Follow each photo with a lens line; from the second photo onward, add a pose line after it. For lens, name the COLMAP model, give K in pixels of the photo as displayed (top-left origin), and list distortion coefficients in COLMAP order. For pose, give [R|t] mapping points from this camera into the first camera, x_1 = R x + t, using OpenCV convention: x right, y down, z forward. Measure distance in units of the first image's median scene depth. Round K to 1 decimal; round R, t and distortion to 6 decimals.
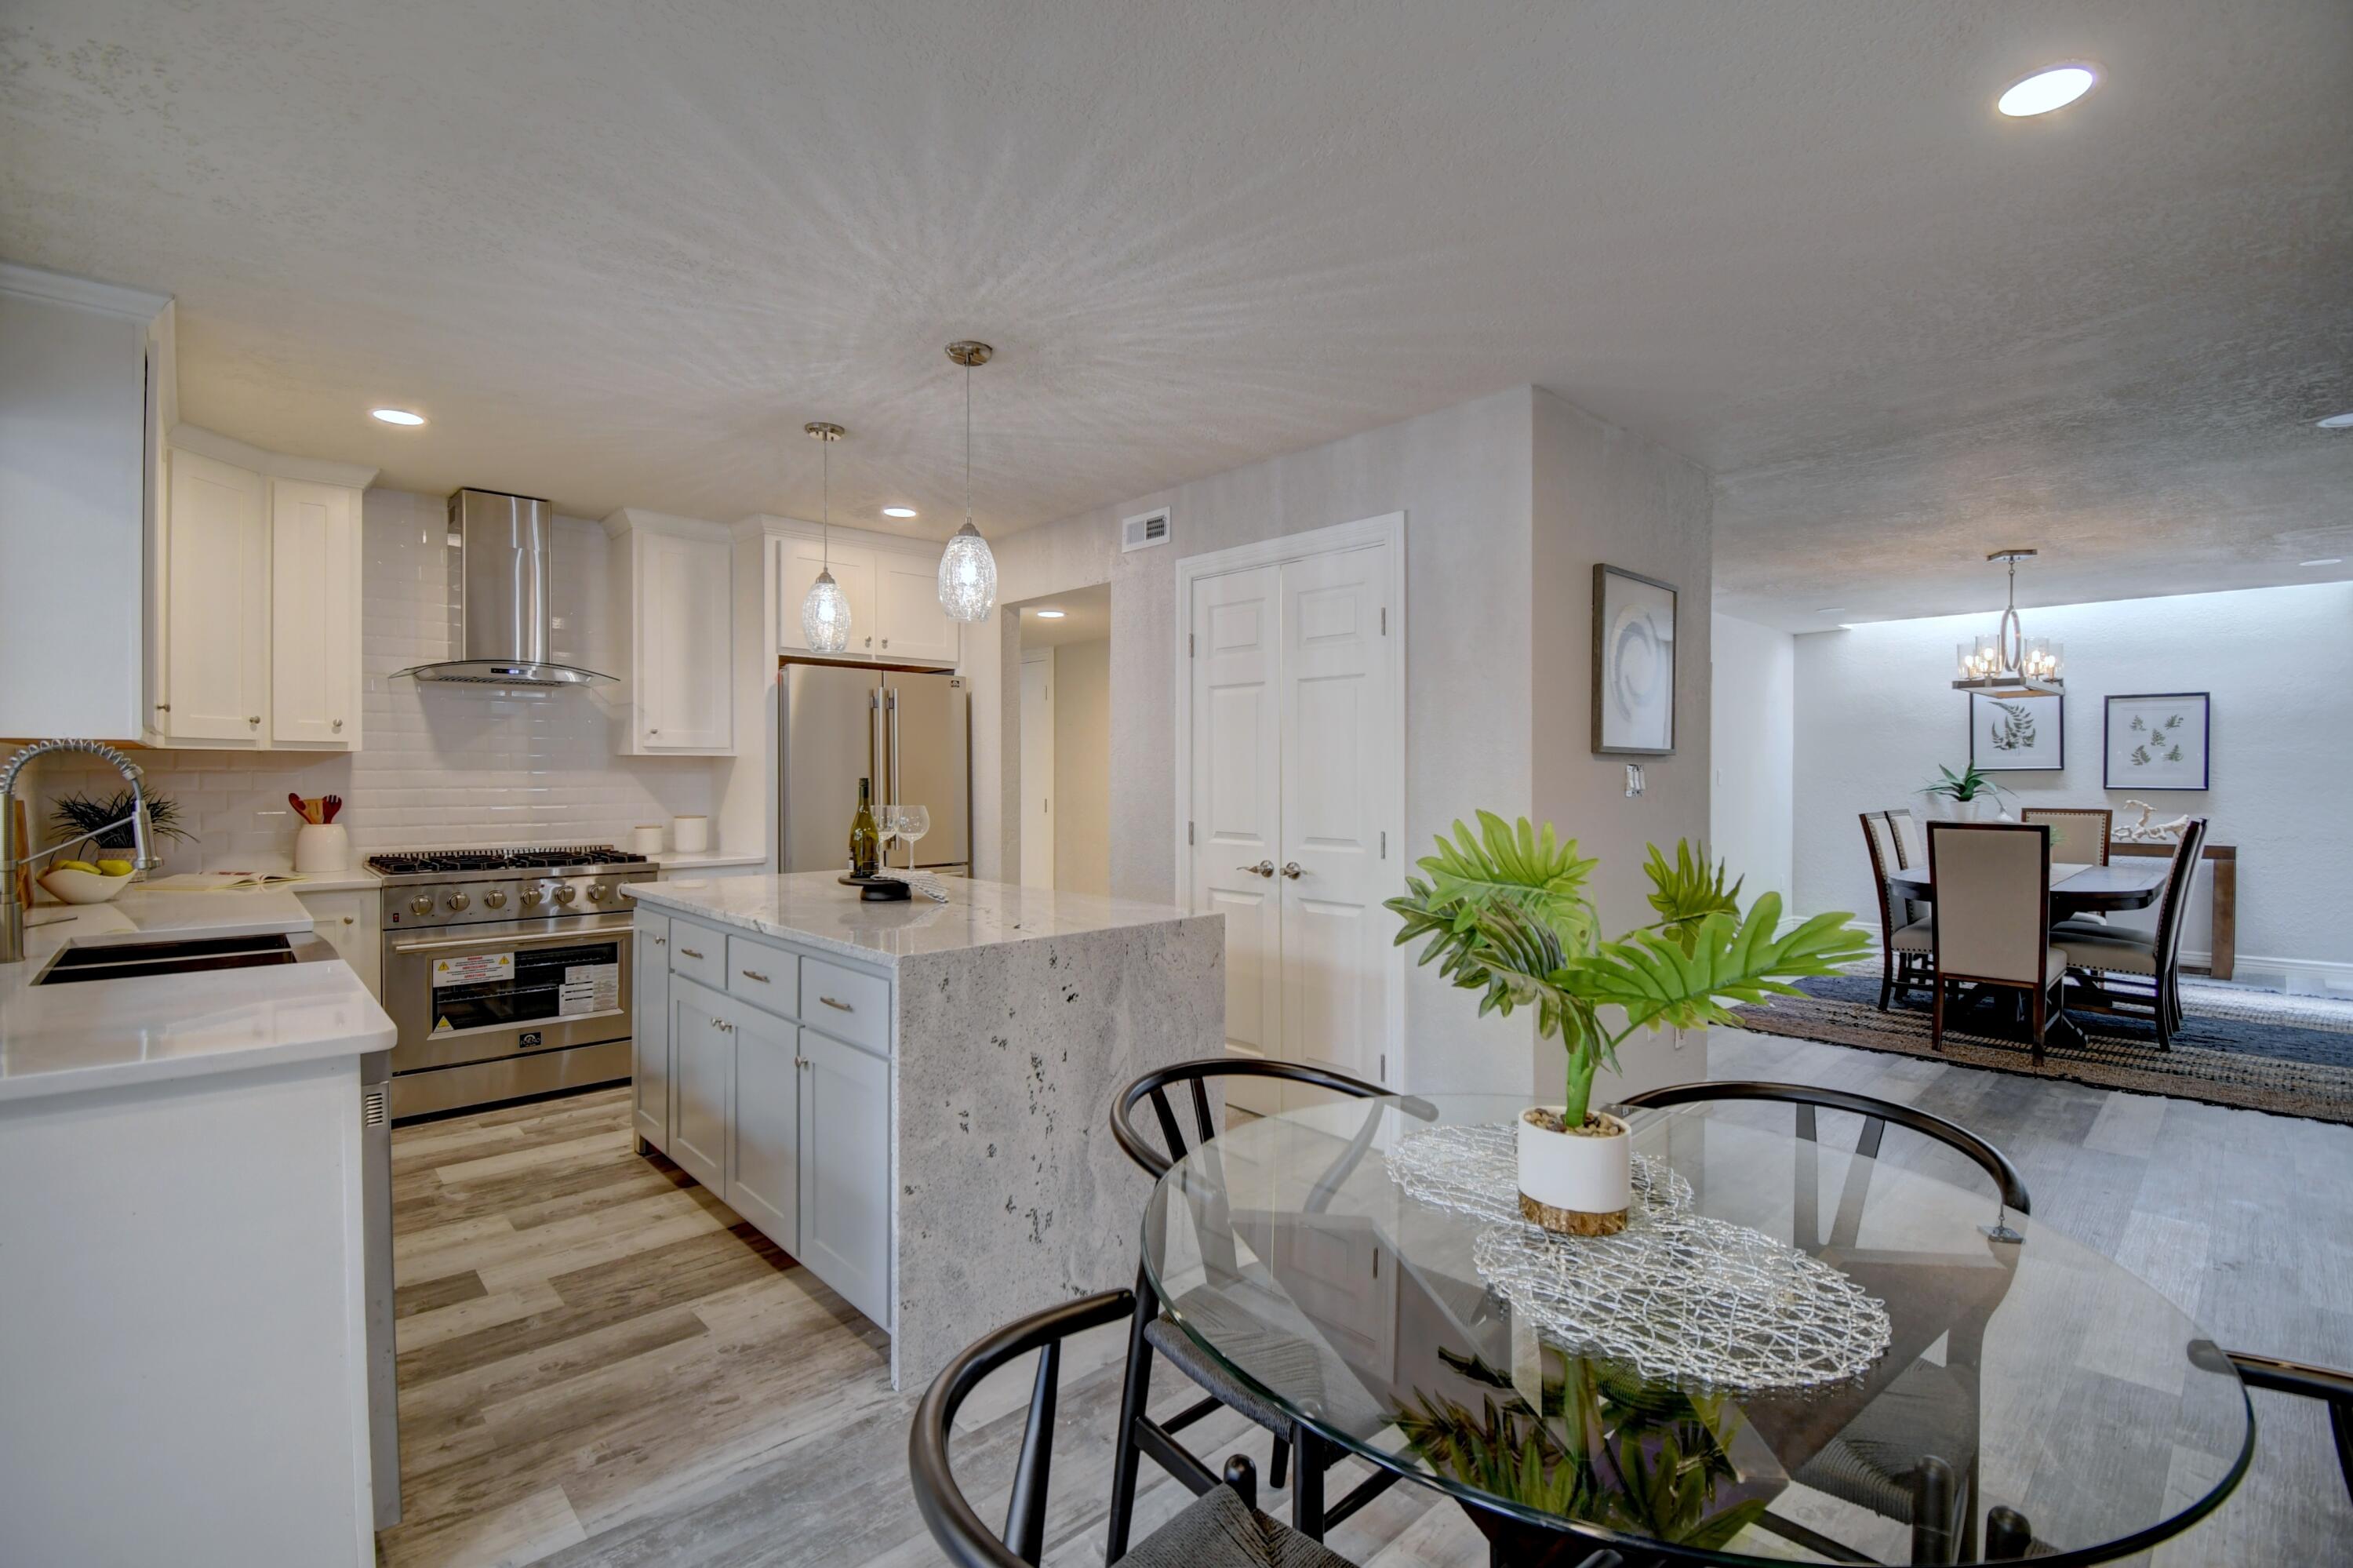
lens RADIAL K [[1039.9, 0, 1187.6], [0, 1039.9, 785.9], [0, 0, 1]] dist [0.011100, -0.019802]
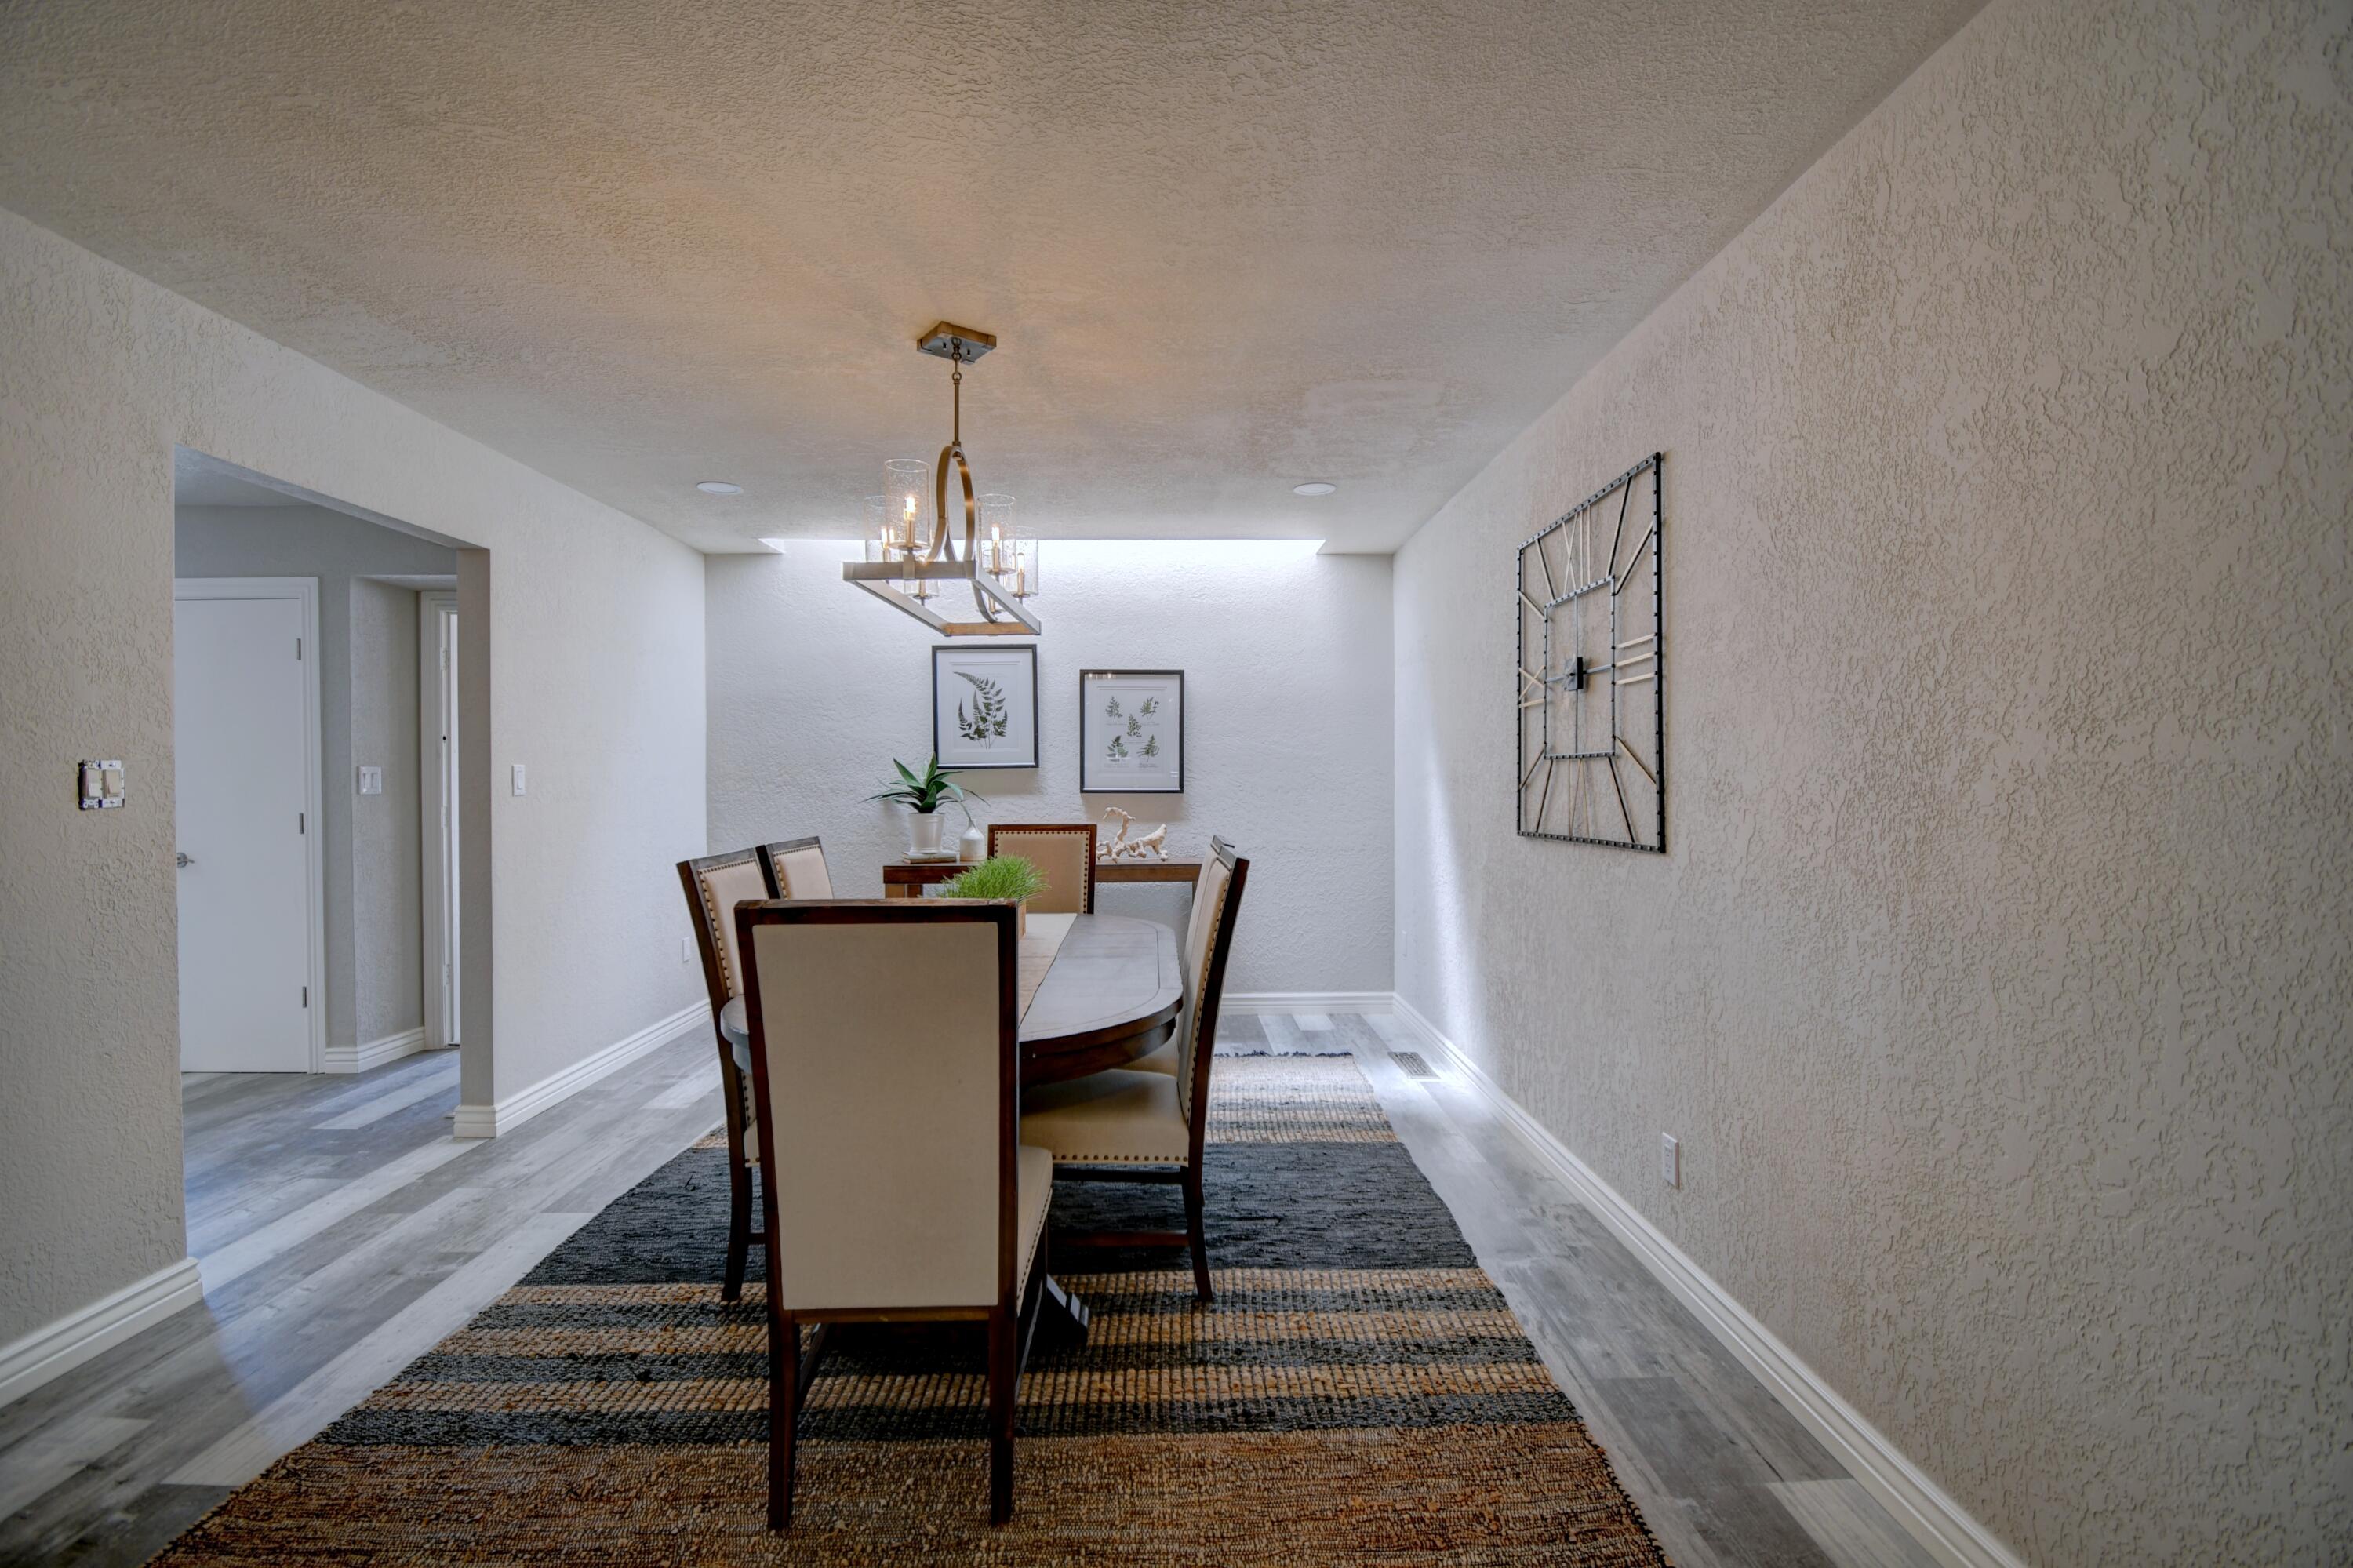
lens RADIAL K [[1039.9, 0, 1179.4], [0, 1039.9, 779.9], [0, 0, 1]] dist [0.011100, -0.019802]
pose [[0.668592, -0.004422, 0.743616, 0.377241], [0.010283, 0.999942, -0.003298, -0.003478], [-0.743558, 0.009851, 0.668599, 0.449960]]
